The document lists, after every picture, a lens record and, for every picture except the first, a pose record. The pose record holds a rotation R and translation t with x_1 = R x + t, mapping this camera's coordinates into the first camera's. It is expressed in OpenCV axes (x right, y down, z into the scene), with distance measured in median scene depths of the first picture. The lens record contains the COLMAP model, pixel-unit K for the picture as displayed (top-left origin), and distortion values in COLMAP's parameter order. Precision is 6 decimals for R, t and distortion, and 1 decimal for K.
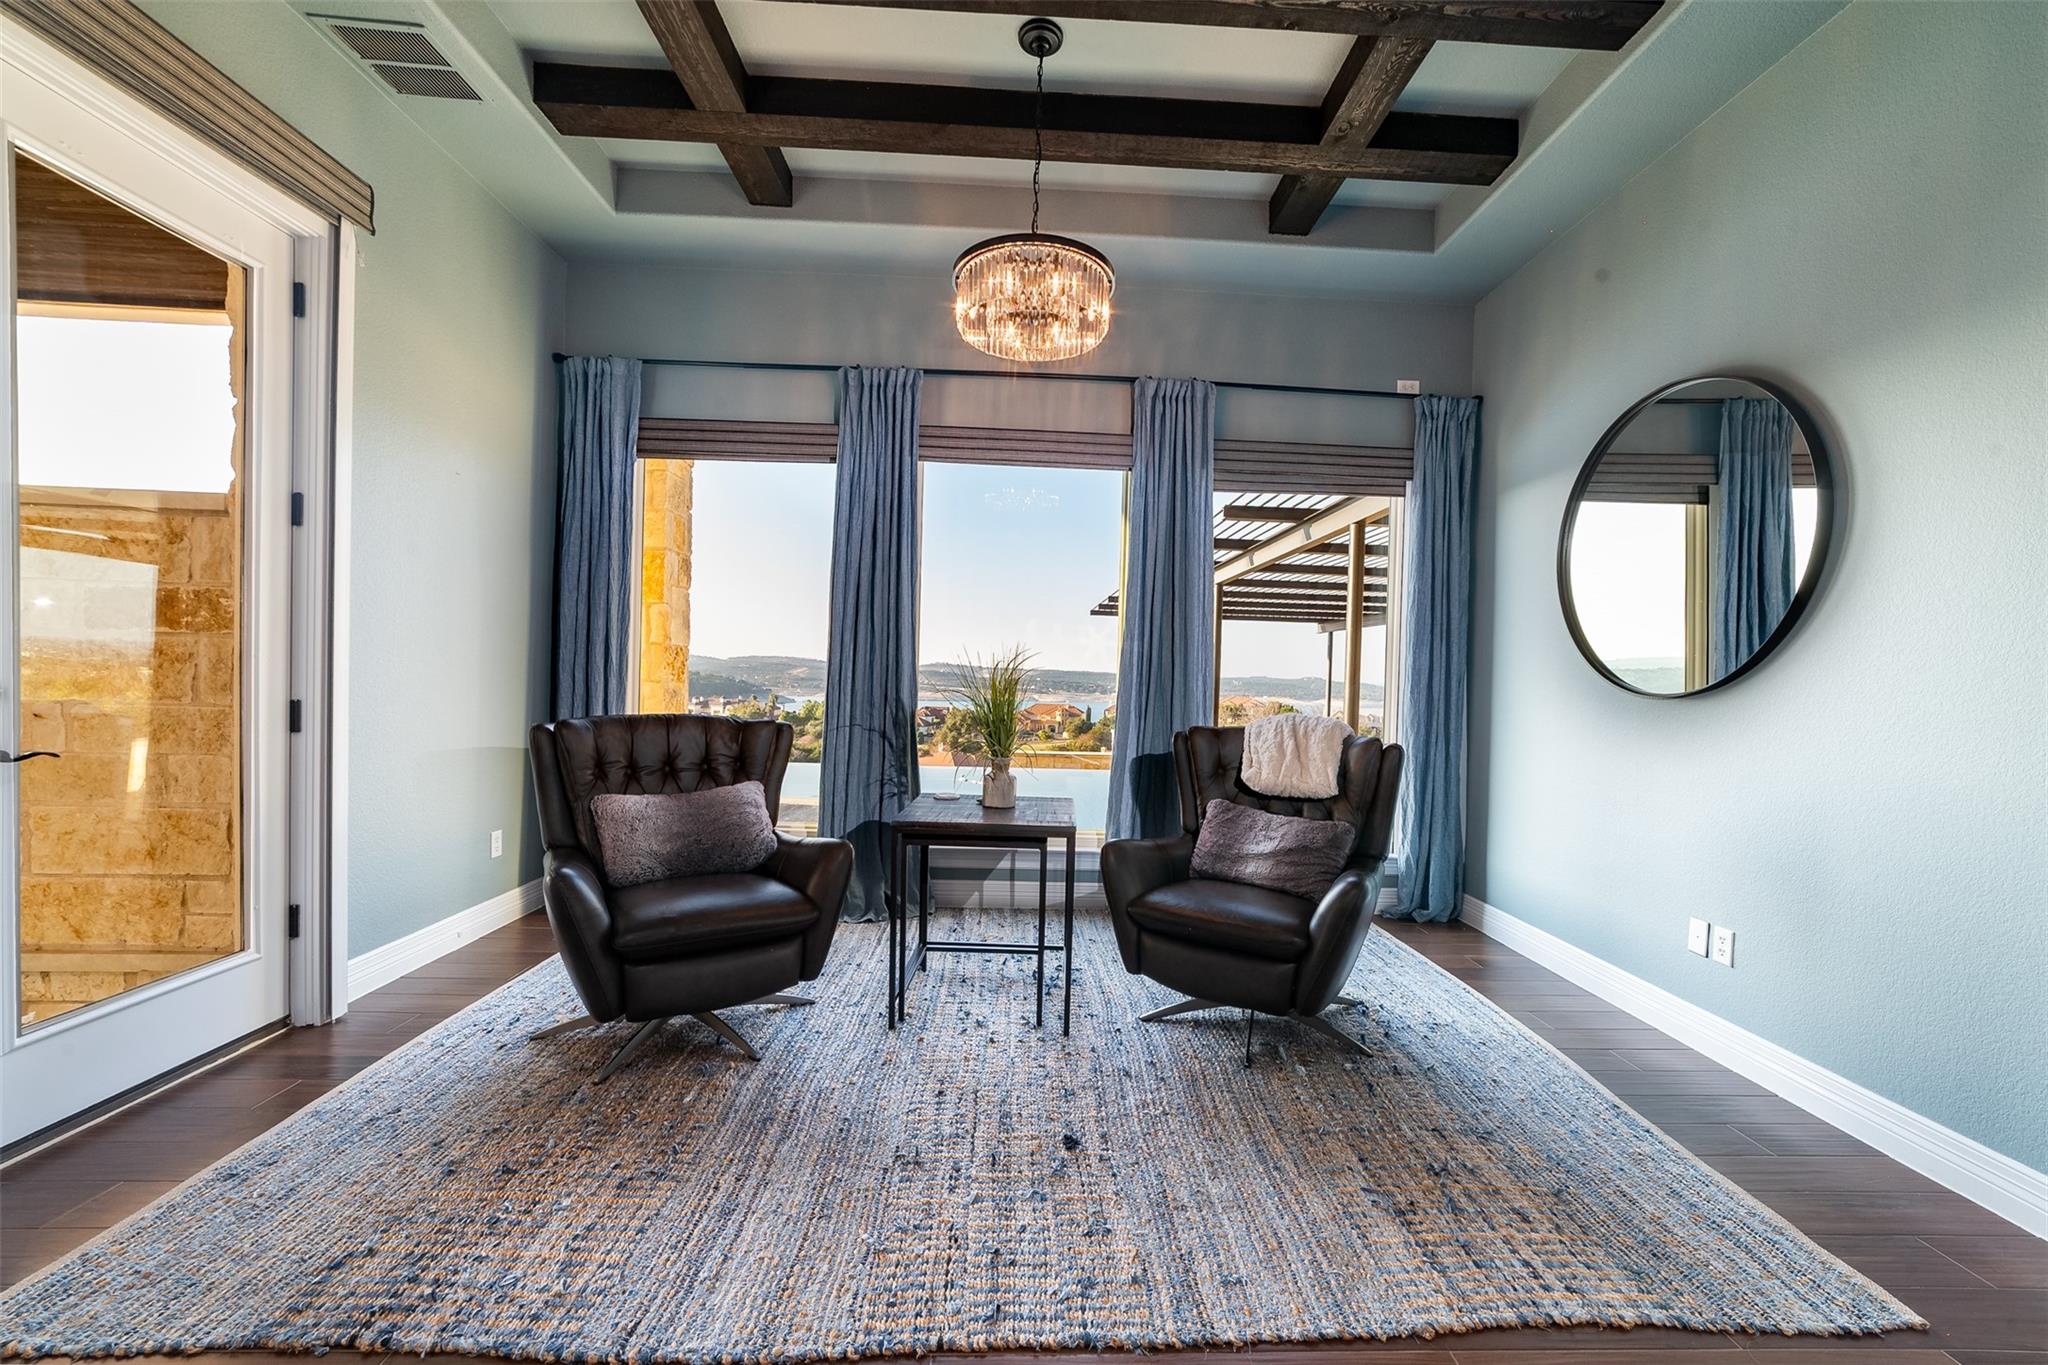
lens RADIAL K [[795.7, 0, 1044.7], [0, 795.7, 681.5], [0, 0, 1]] dist [-0.013232, 0.005569]
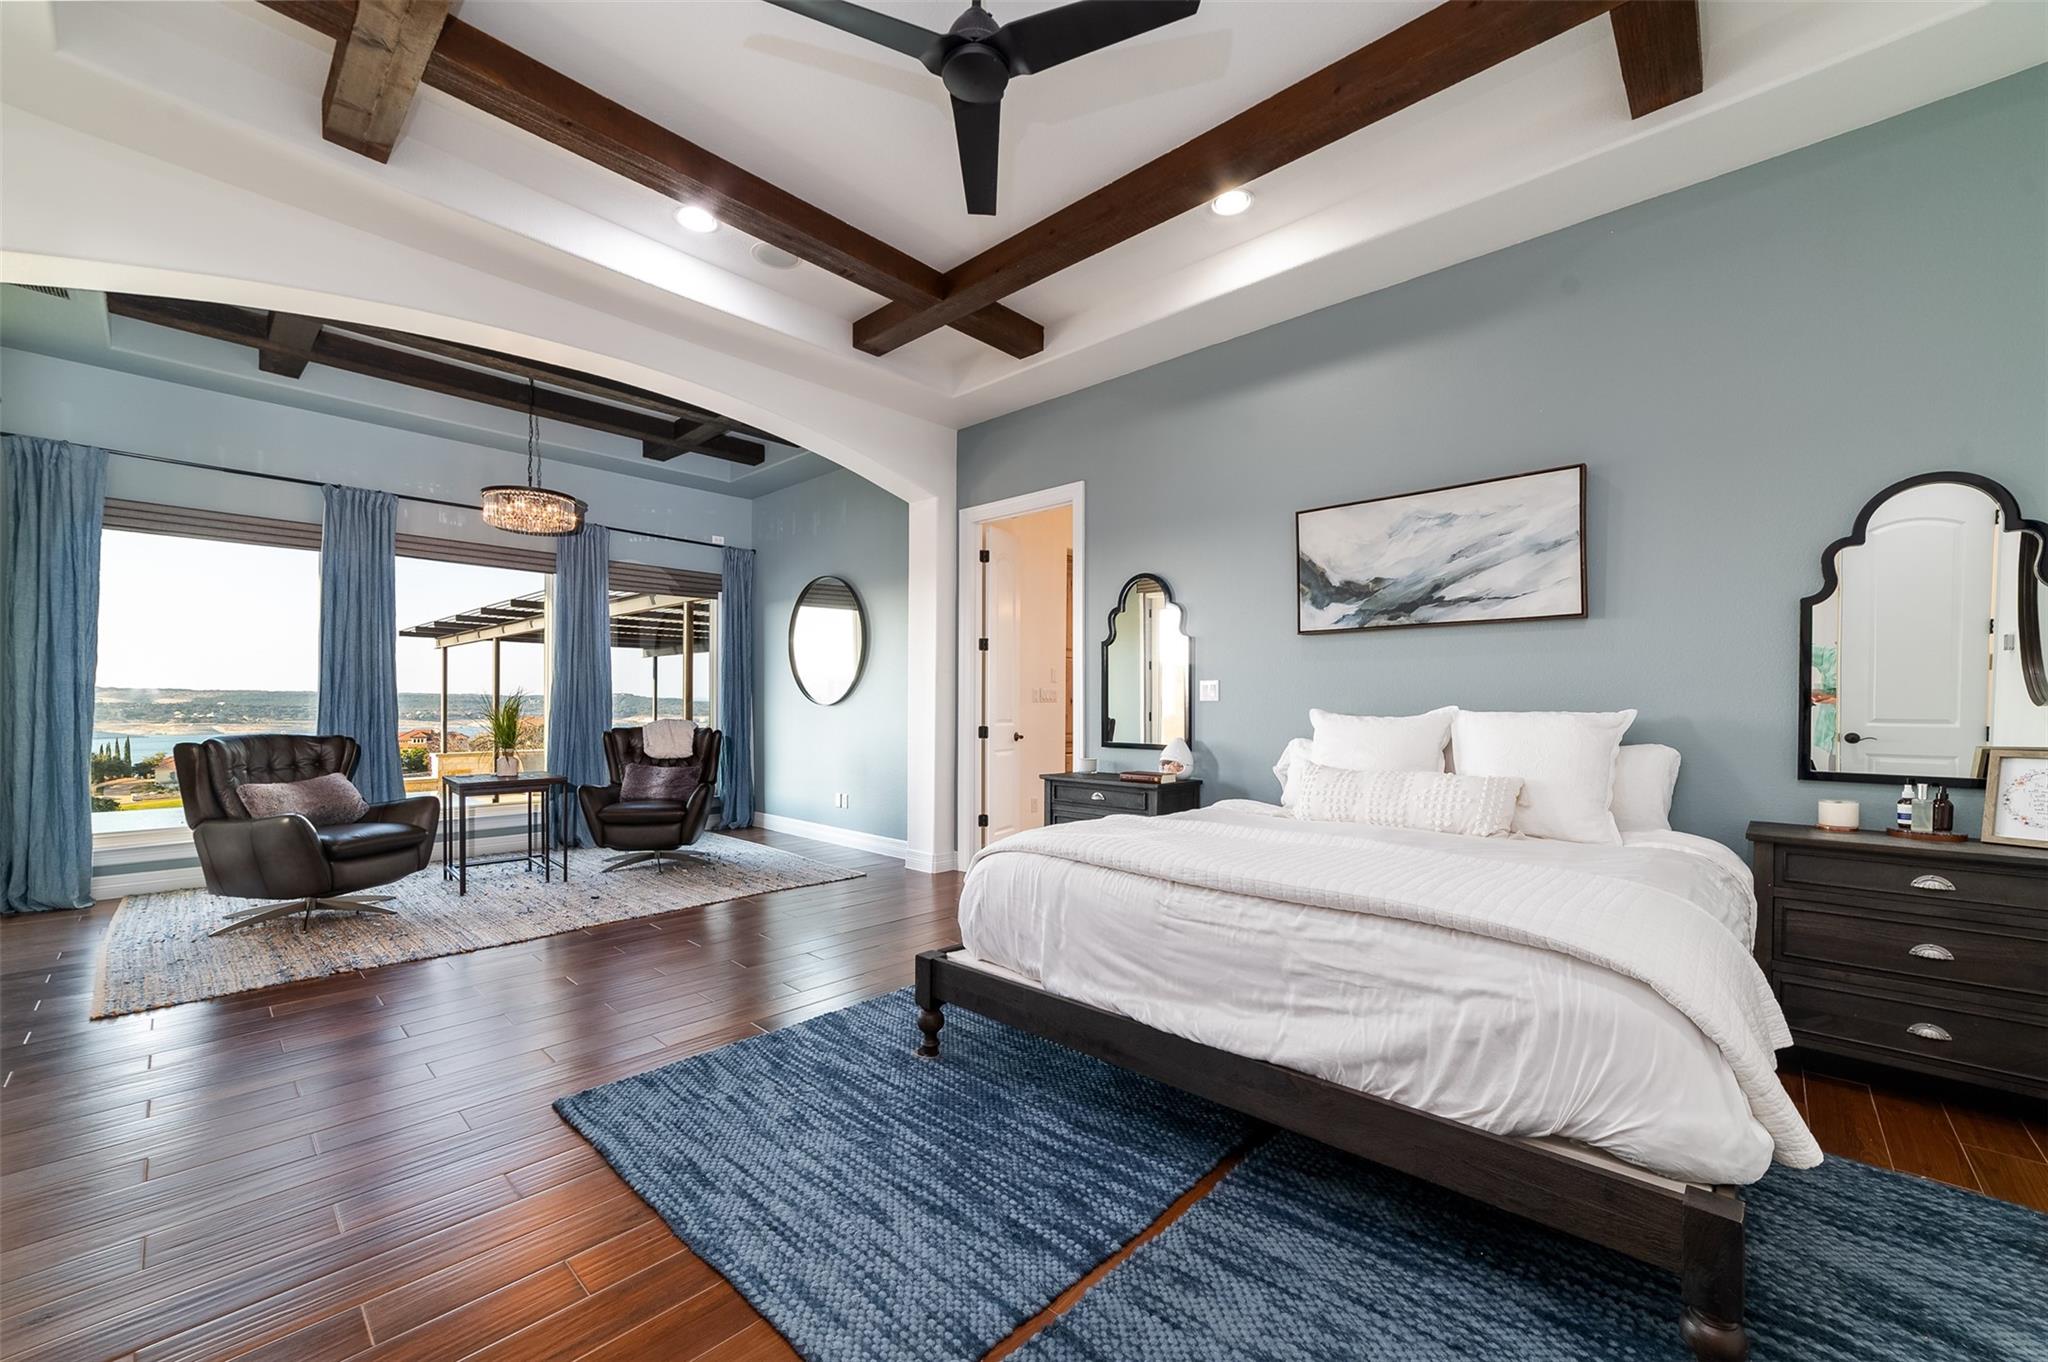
lens RADIAL K [[795.7, 0, 1004.3], [0, 795.7, 709.5], [0, 0, 1]] dist [-0.013232, 0.005569]
pose [[0.714957, -0.032970, 0.698391, -0.402252], [0.021258, 0.999451, 0.025420, -0.011858], [-0.698845, -0.003328, 0.715265, -0.859679]]
